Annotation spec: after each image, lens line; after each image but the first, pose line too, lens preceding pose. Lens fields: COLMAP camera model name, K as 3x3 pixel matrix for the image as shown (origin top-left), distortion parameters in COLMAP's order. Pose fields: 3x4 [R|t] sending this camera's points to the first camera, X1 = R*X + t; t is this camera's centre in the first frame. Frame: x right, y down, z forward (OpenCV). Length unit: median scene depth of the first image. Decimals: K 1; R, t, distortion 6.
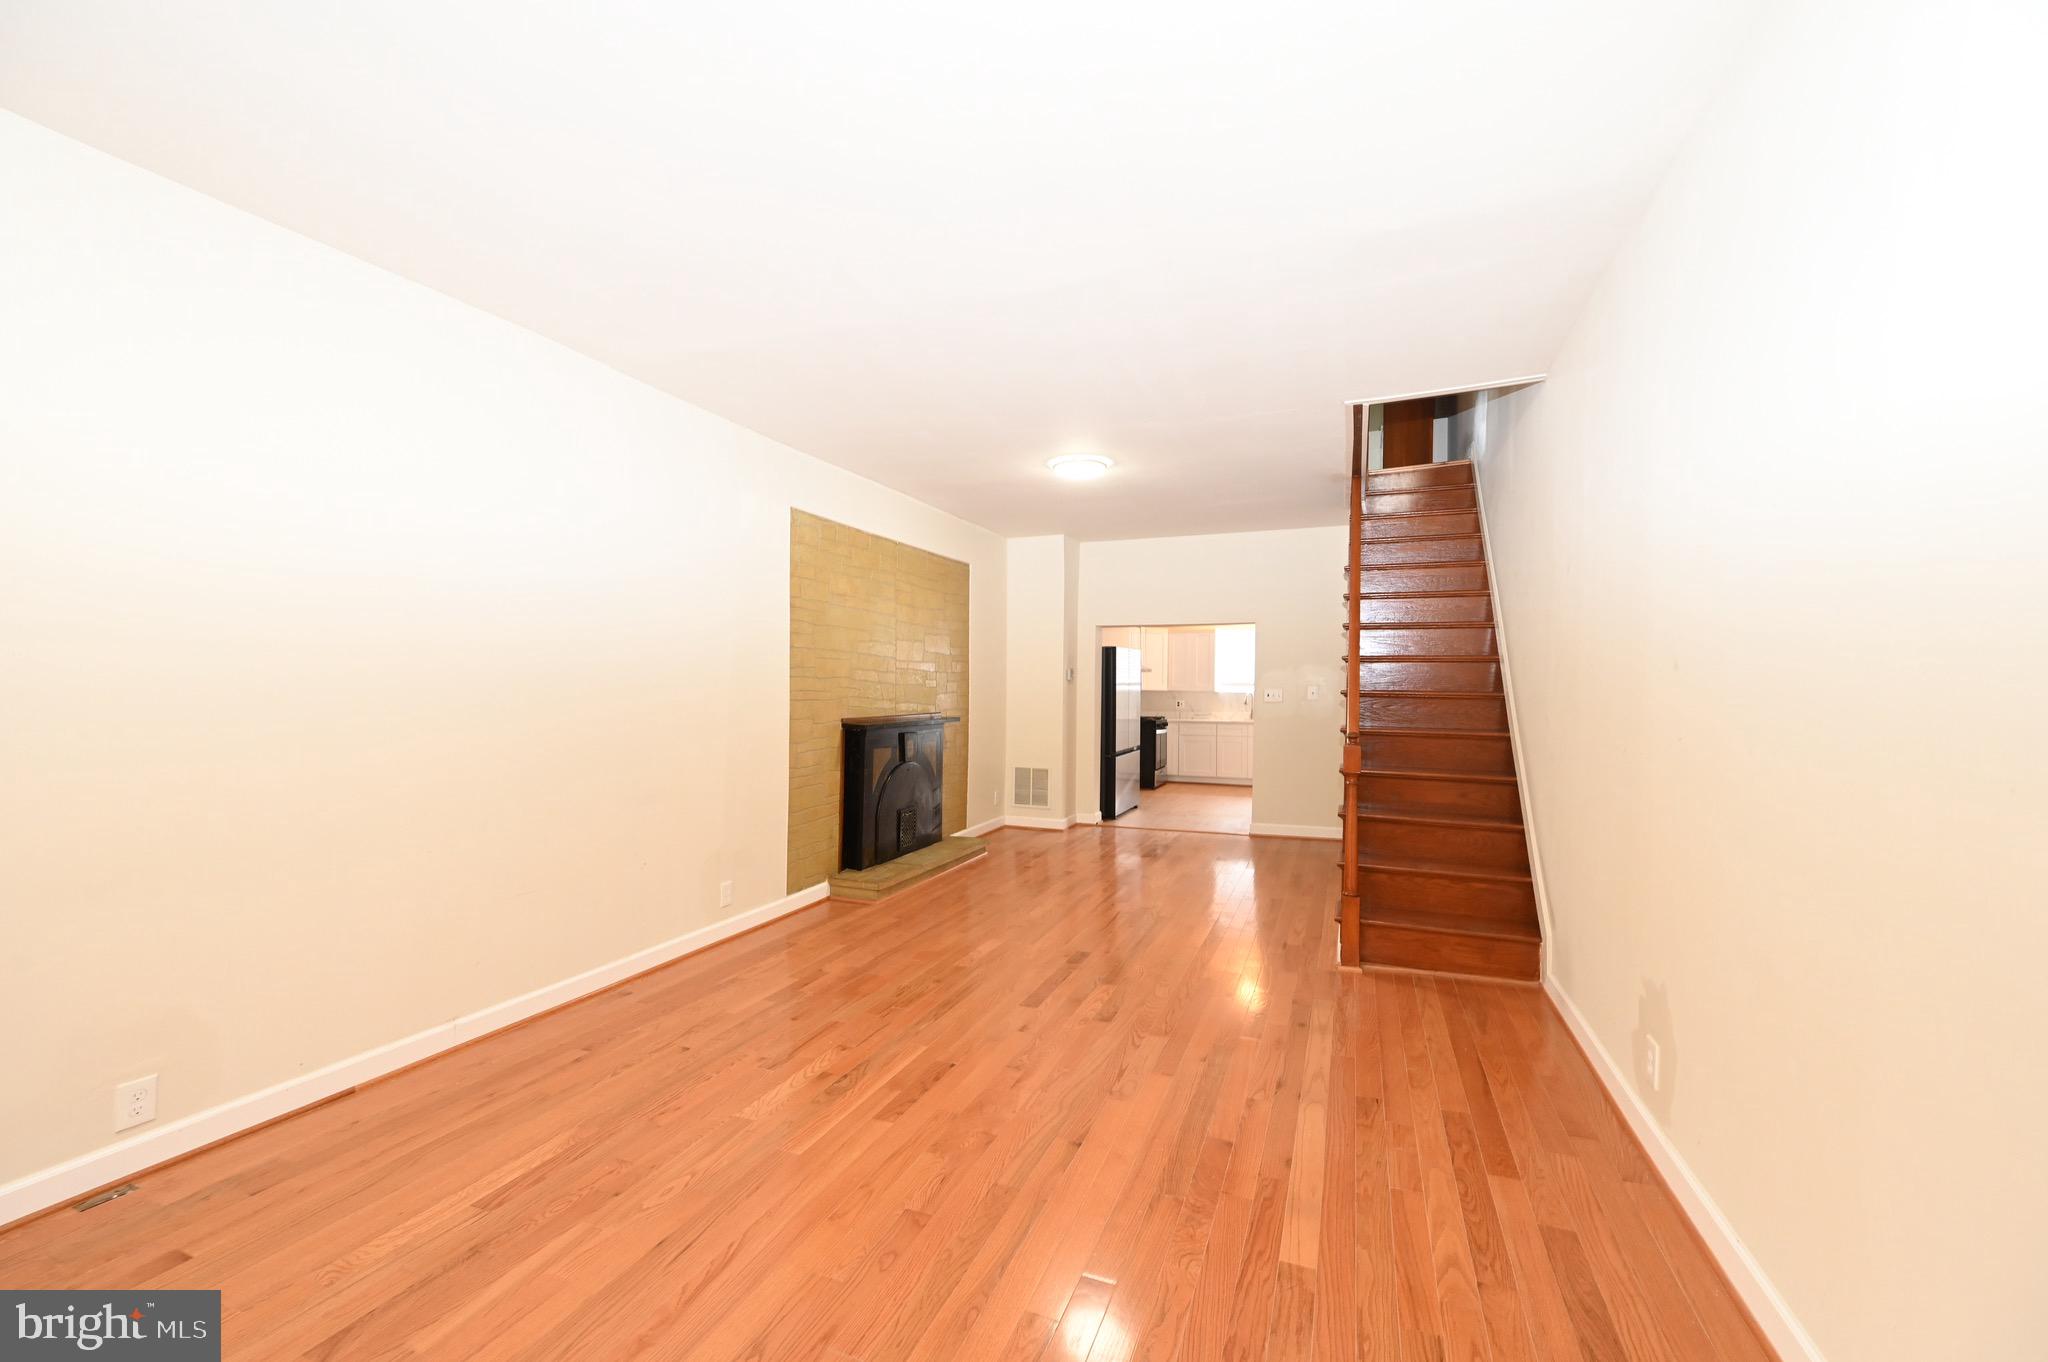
lens RADIAL K [[795.1, 0, 1024.0], [0, 795.1, 681.0], [0, 0, 1]] dist [0.000177, 0.000335]
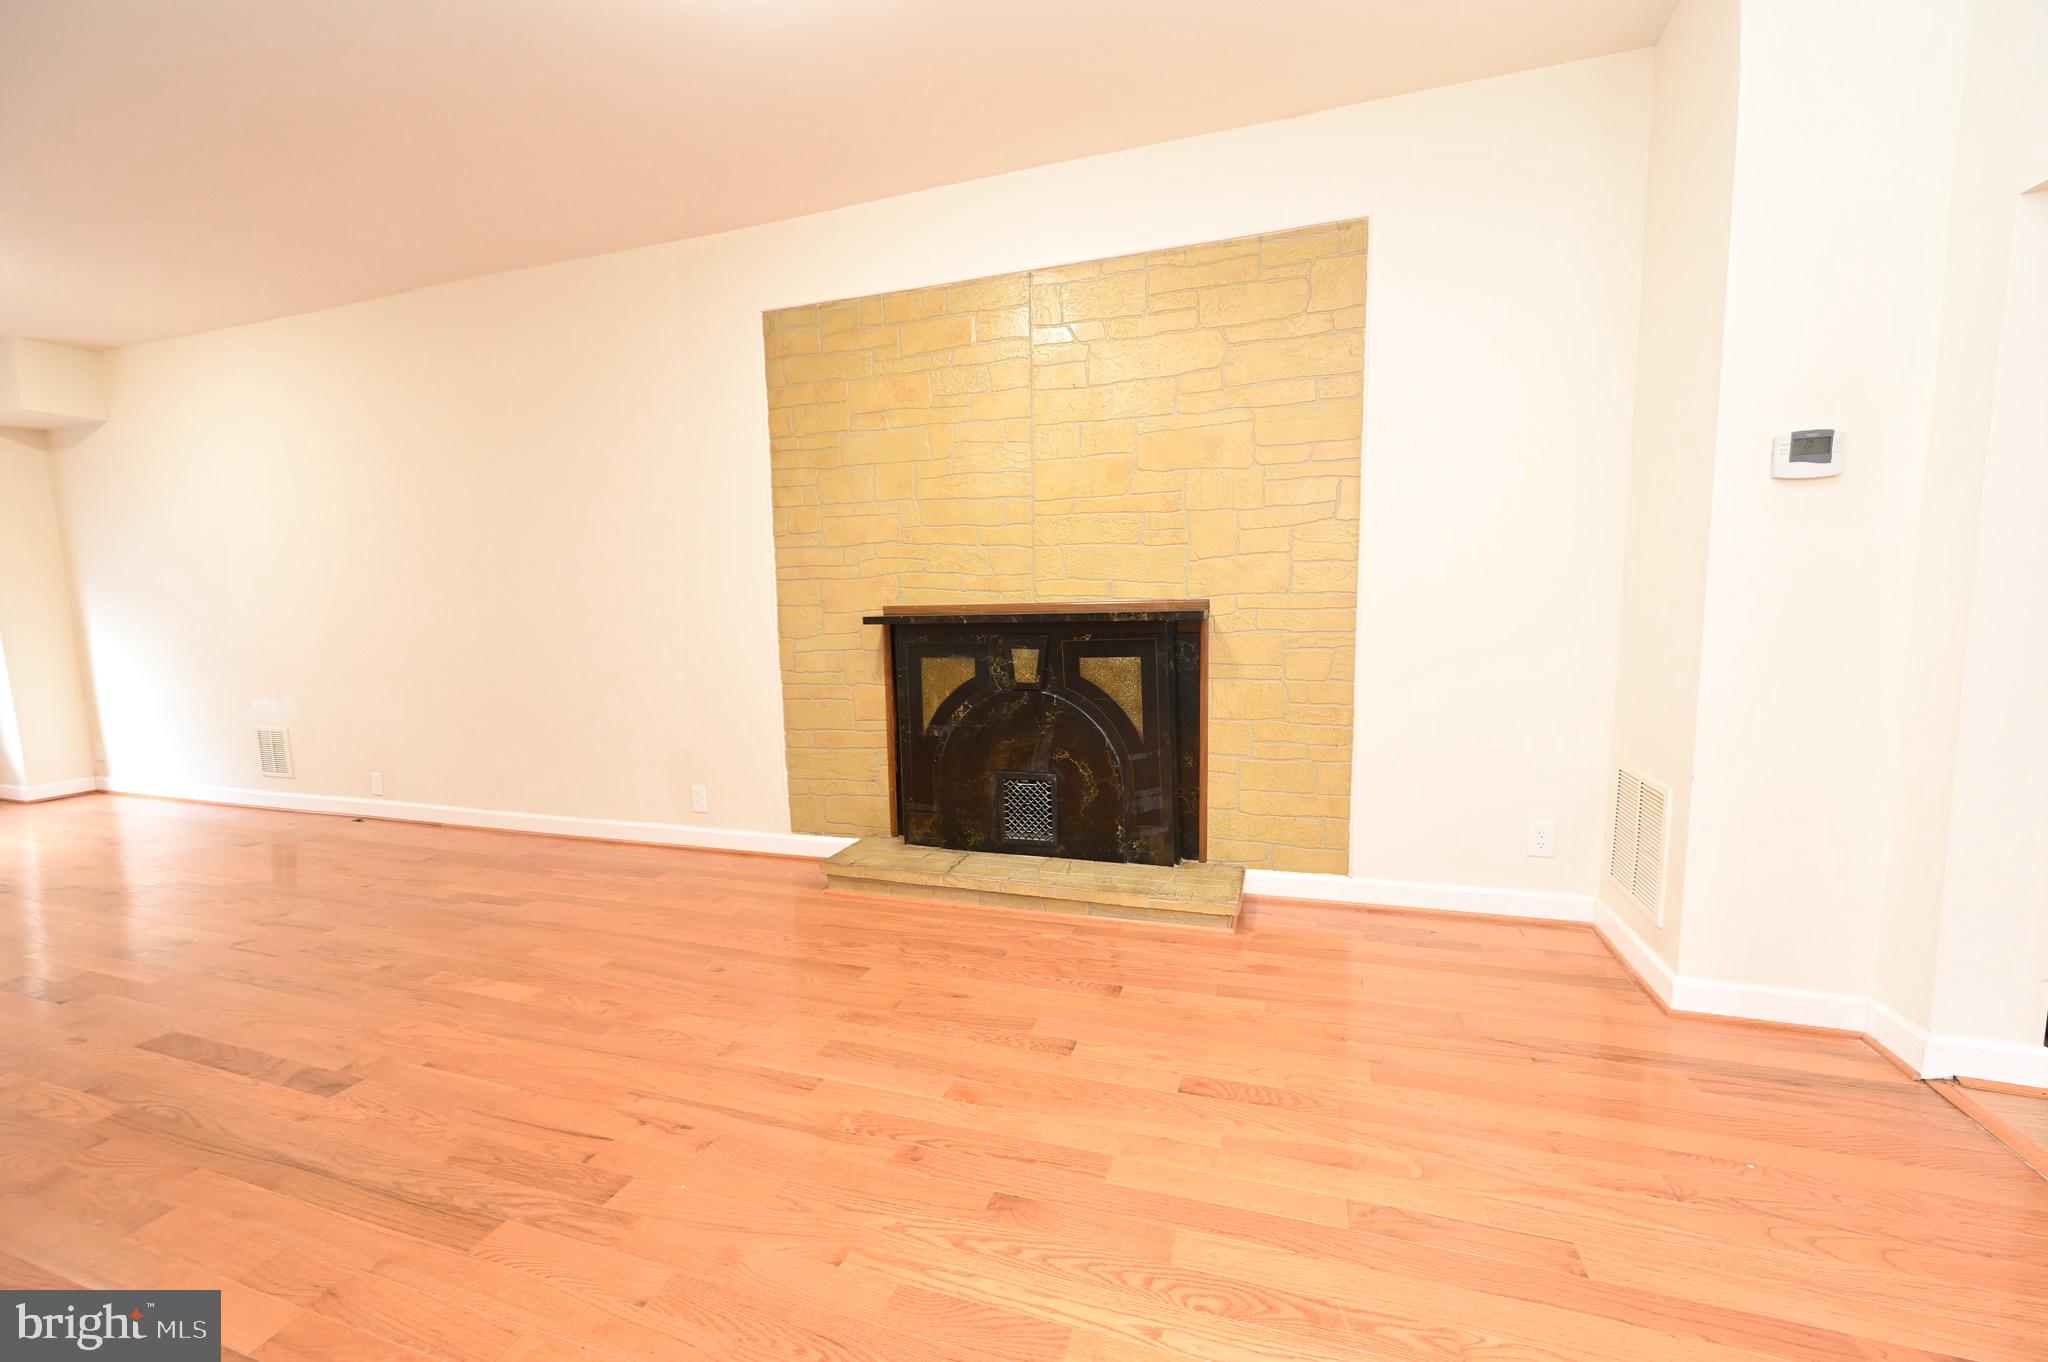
lens RADIAL K [[795.1, 0, 1024.0], [0, 795.1, 681.0], [0, 0, 1]] dist [0.000177, 0.000335]
pose [[0.071151, 0.097643, -0.992675, 0.581946], [0.031918, 0.994465, 0.100107, 0.062610], [0.996955, -0.038806, 0.067640, 1.442289]]
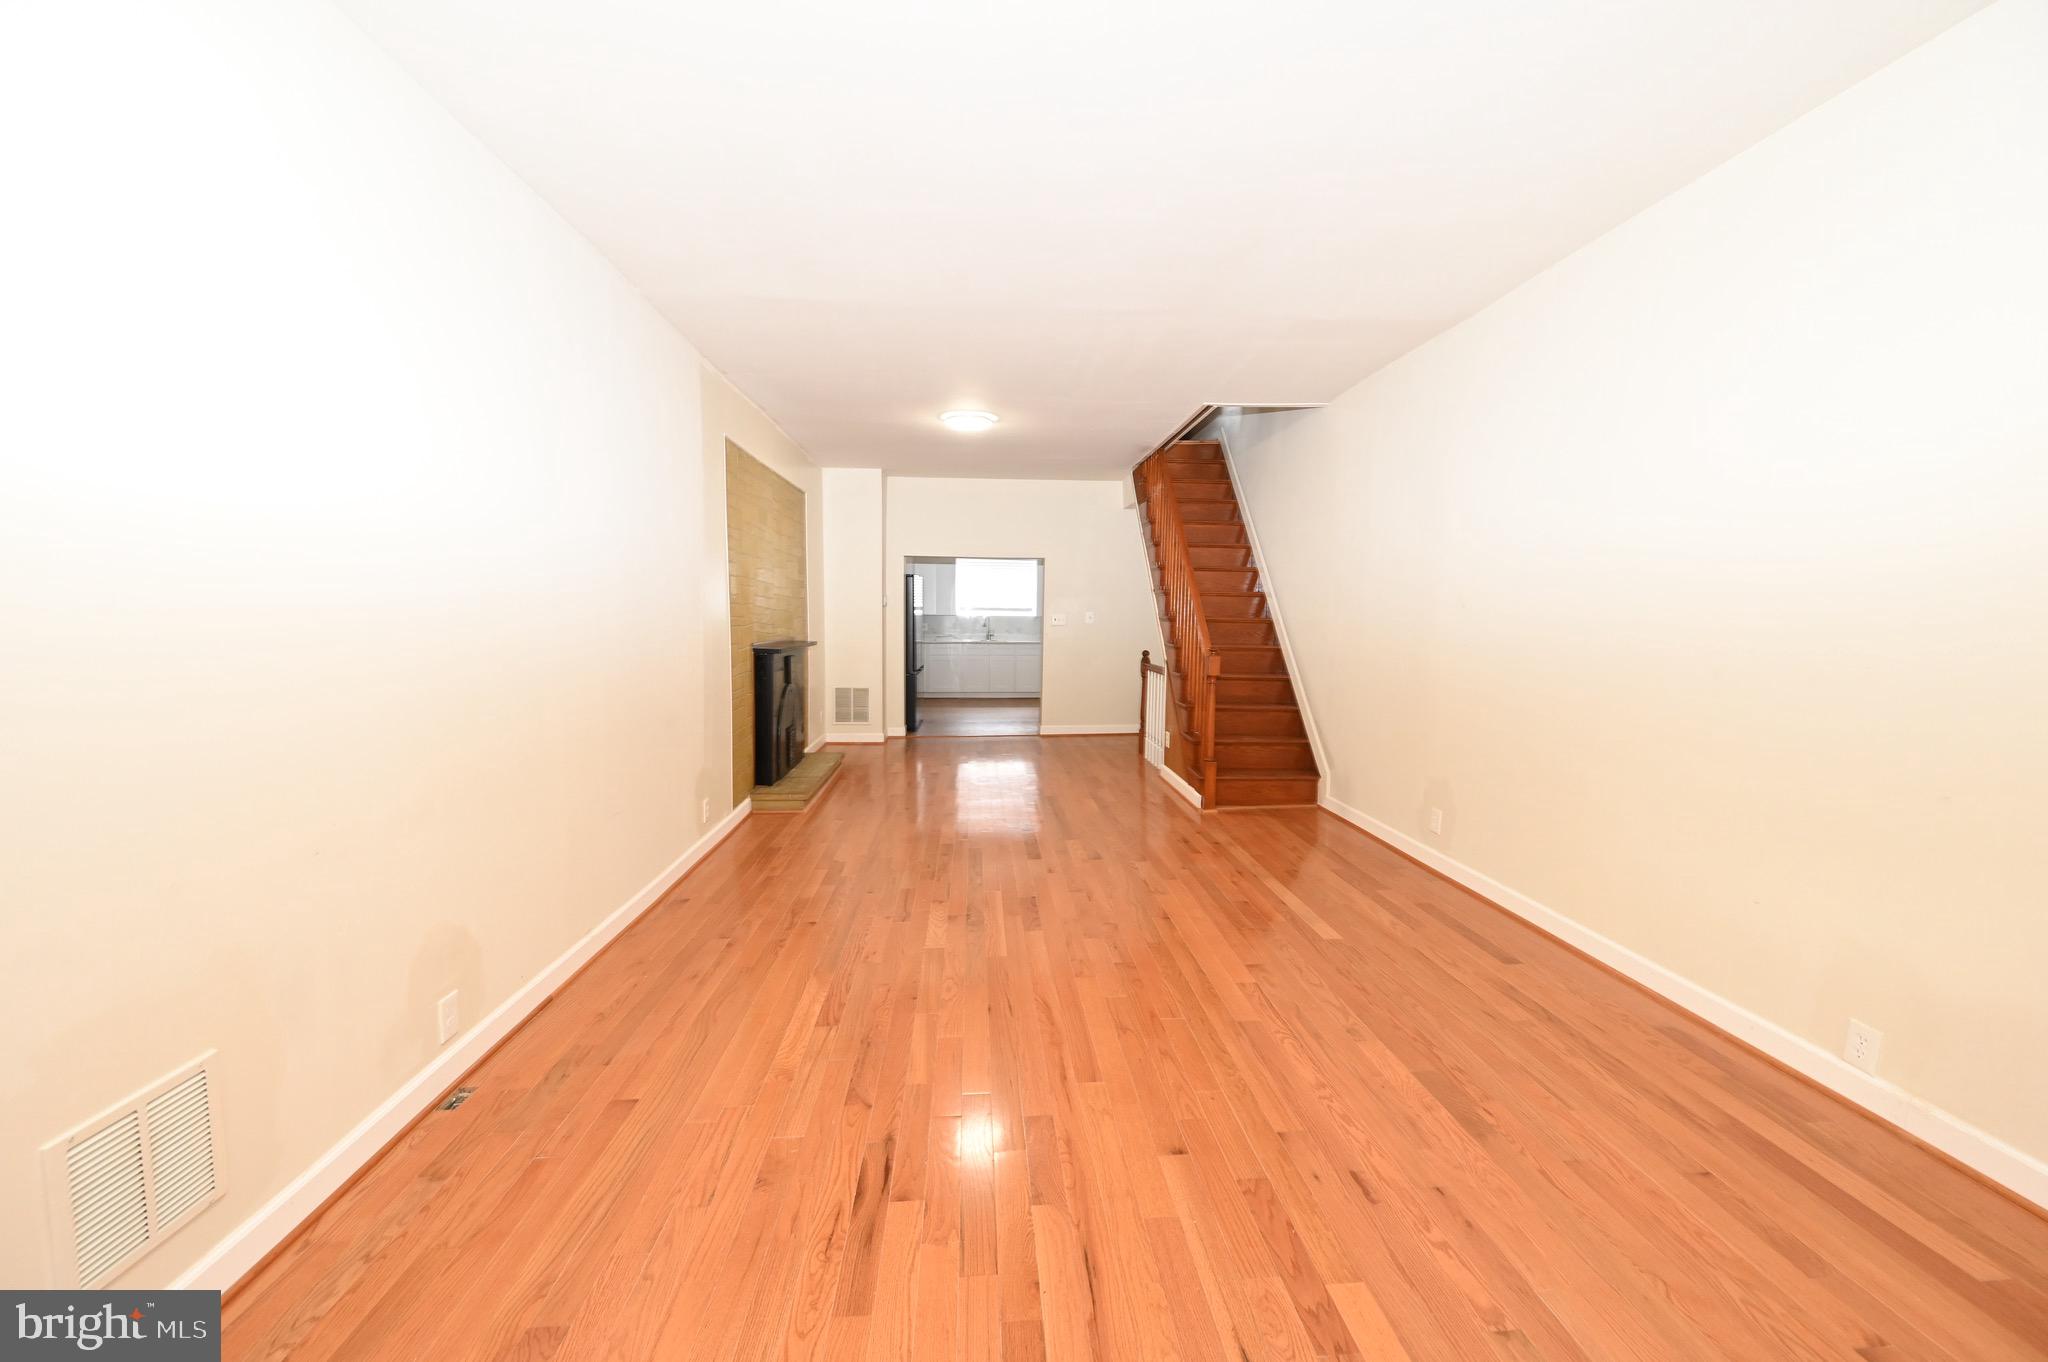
lens RADIAL K [[795.1, 0, 1024.0], [0, 795.1, 681.0], [0, 0, 1]] dist [0.000177, 0.000335]
pose [[0.901926, -0.033895, 0.430558, -0.486053], [-0.007757, 0.995484, 0.094616, -0.005930], [-0.431821, -0.088676, 0.897590, -0.122407]]
